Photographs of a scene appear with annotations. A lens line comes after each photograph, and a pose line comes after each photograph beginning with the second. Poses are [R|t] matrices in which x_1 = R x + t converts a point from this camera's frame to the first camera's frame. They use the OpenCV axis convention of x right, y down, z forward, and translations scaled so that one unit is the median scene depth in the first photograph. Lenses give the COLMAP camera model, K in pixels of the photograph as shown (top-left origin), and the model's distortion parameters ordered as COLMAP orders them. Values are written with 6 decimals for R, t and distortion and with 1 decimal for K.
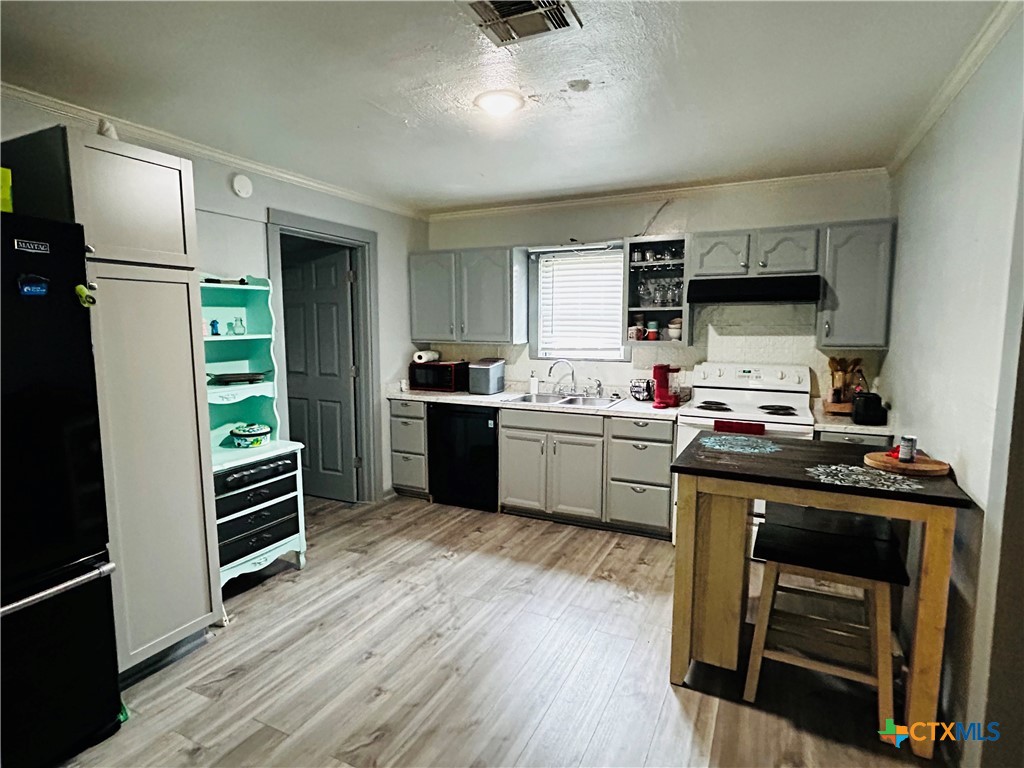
lens RADIAL K [[549.3, 0, 511.4], [0, 549.3, 382.5], [0, 0, 1]] dist [0.002844, 0.000778]
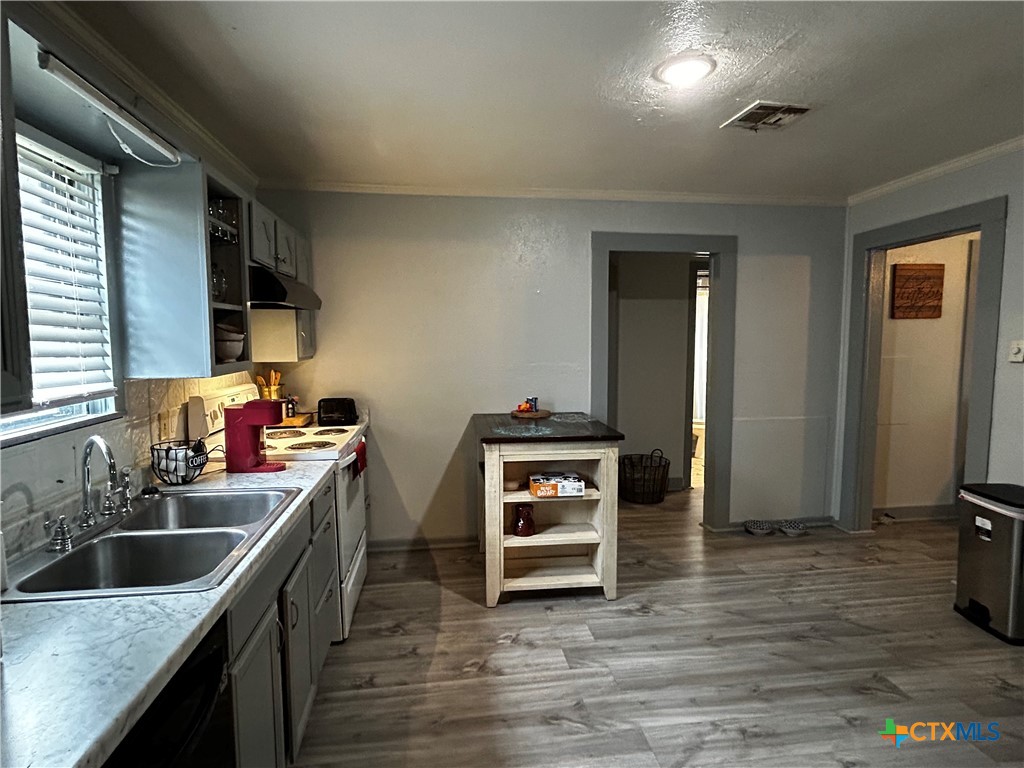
lens RADIAL K [[549.3, 0, 510.9], [0, 549.3, 383.4], [0, 0, 1]] dist [0.002844, 0.000778]
pose [[-0.554611, -0.063999, 0.829645, -0.567600], [0.101758, 0.984338, 0.143956, -0.166705], [-0.825864, 0.164263, -0.539412, 1.627361]]
